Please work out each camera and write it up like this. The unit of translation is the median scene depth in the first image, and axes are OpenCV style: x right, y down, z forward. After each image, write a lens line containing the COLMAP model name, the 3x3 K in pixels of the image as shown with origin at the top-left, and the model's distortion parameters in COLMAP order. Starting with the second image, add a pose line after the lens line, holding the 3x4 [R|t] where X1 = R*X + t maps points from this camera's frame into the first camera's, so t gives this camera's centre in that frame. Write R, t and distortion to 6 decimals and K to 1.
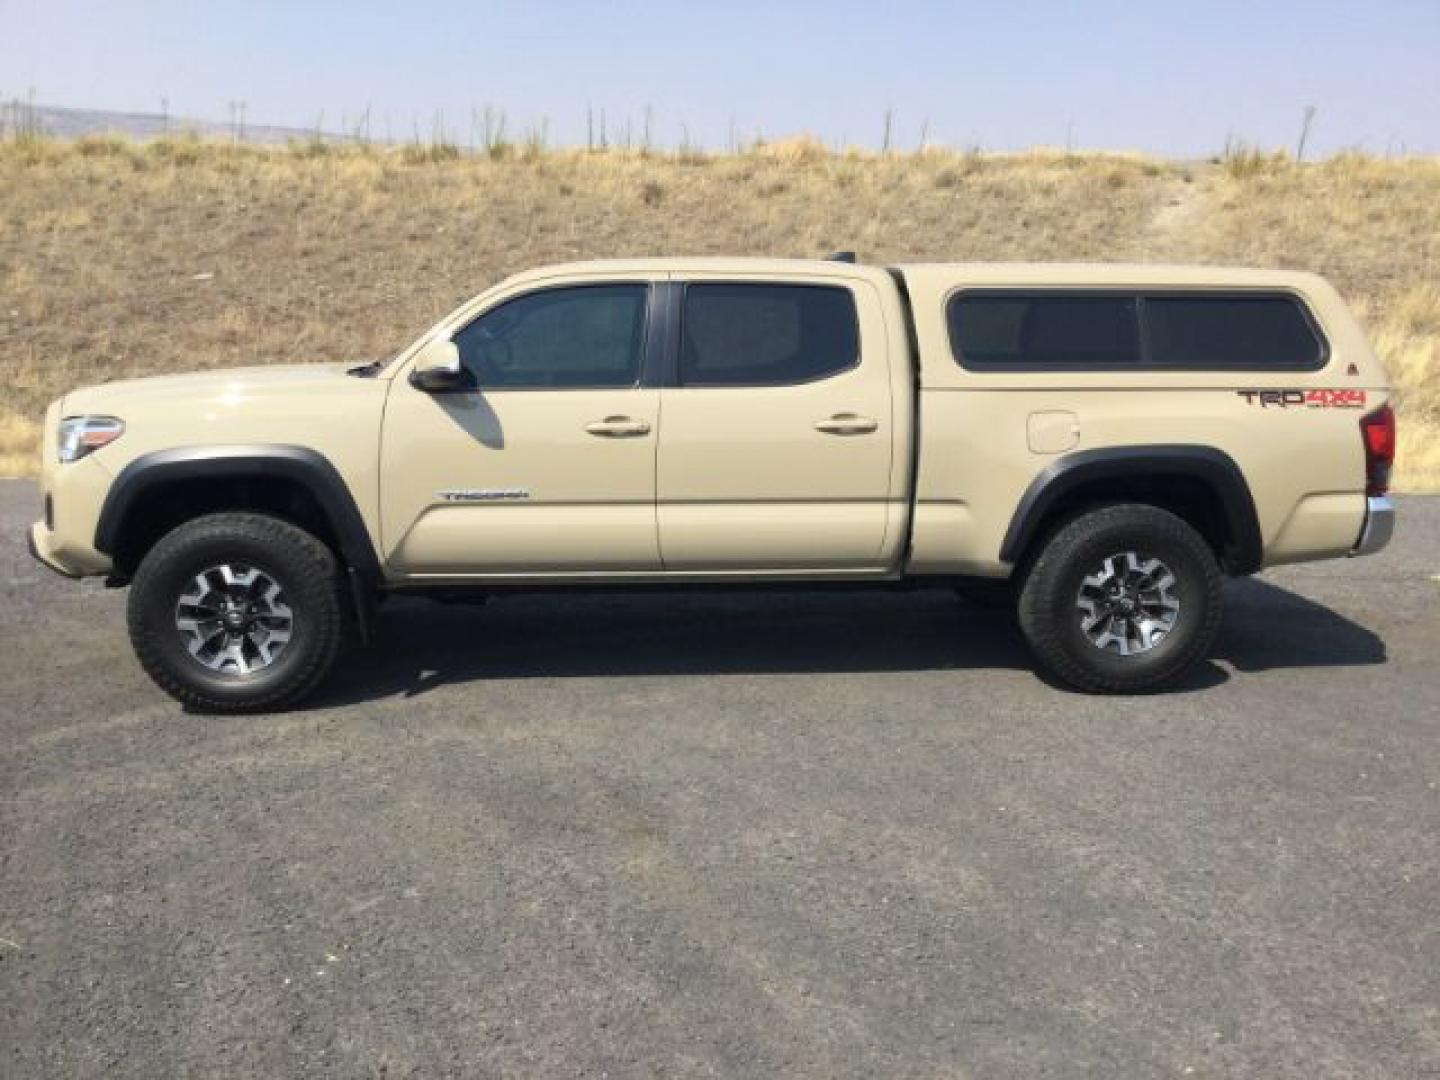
lens RADIAL K [[1286.8, 0, 738.9], [0, 1286.8, 579.6], [0, 0, 1]] dist [0.091410, -0.157816]
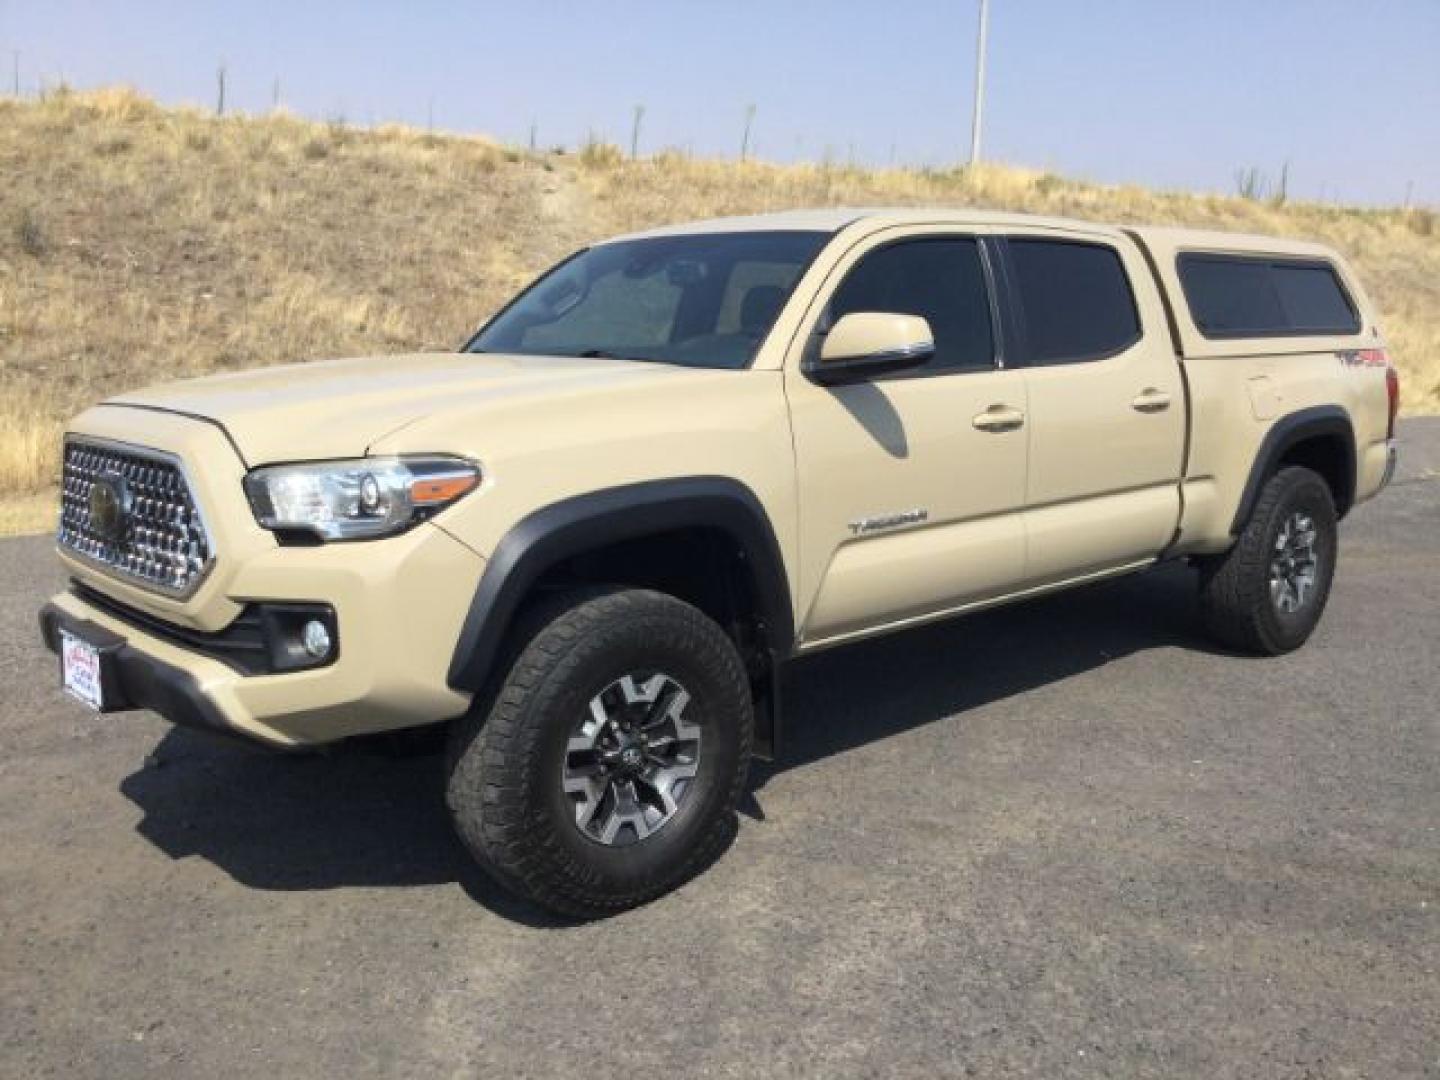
lens RADIAL K [[1286.8, 0, 726.2], [0, 1286.8, 539.5], [0, 0, 1]] dist [0.091410, -0.157816]
pose [[0.796988, -0.112965, 0.593337, -0.667130], [0.126440, 0.991792, 0.018988, -0.076012], [-0.590612, 0.059888, 0.804730, 0.436133]]
